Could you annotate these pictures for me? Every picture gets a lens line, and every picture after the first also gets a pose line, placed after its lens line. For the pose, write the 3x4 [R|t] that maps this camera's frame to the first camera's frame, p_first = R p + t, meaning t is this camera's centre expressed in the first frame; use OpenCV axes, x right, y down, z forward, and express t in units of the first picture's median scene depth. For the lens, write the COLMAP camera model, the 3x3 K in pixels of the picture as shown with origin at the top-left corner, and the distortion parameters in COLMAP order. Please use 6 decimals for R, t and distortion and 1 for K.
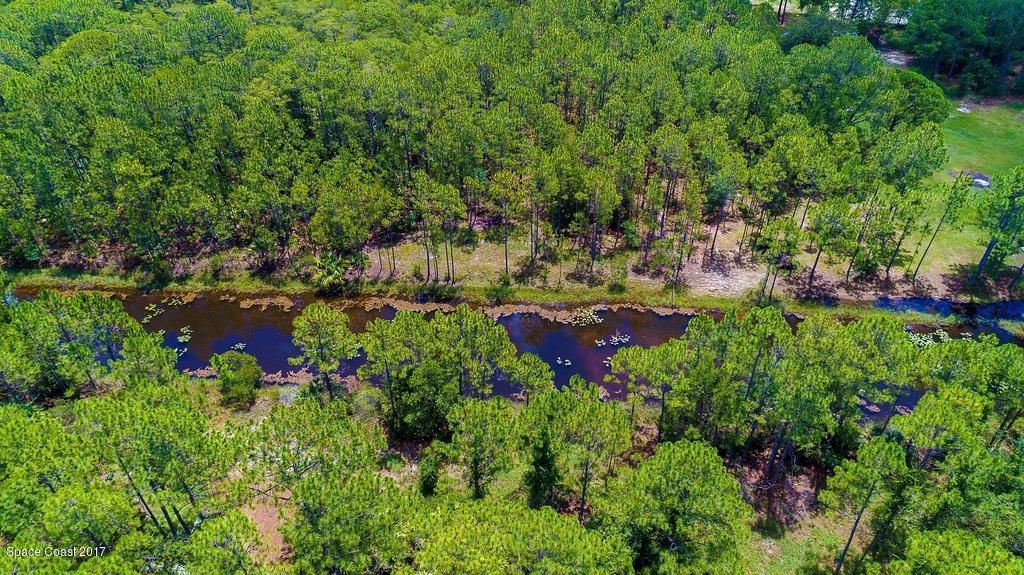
lens RADIAL K [[686.3, 0, 512.0], [0, 686.3, 287.5], [0, 0, 1]] dist [0.023640, -0.001003]
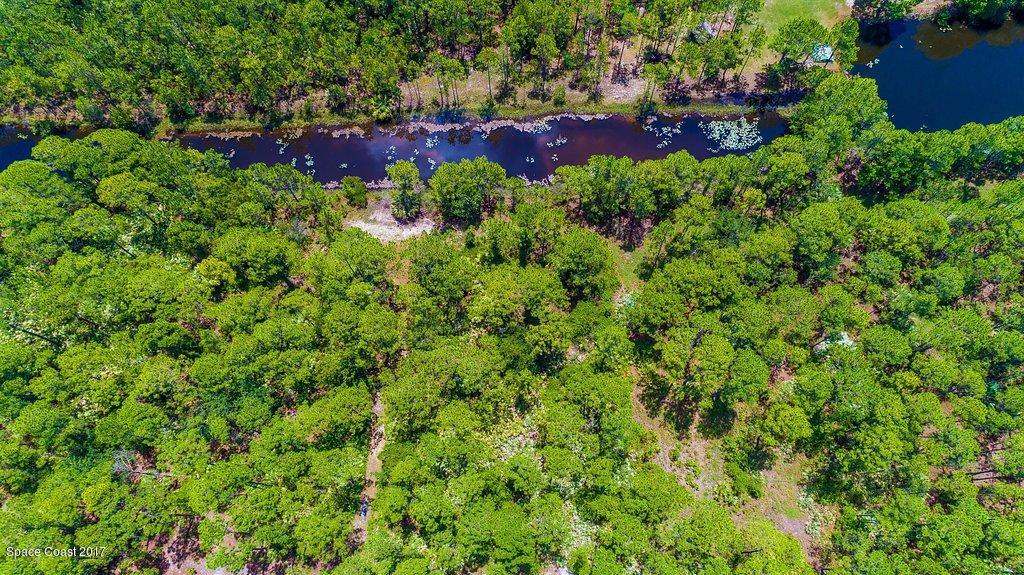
lens RADIAL K [[686.3, 0, 512.0], [0, 686.3, 287.5], [0, 0, 1]] dist [0.023640, -0.001003]
pose [[0.994849, -0.100028, 0.016451, -0.029973], [0.077447, 0.854688, 0.513332, -0.466853], [-0.065408, -0.509414, 0.858032, -0.616606]]
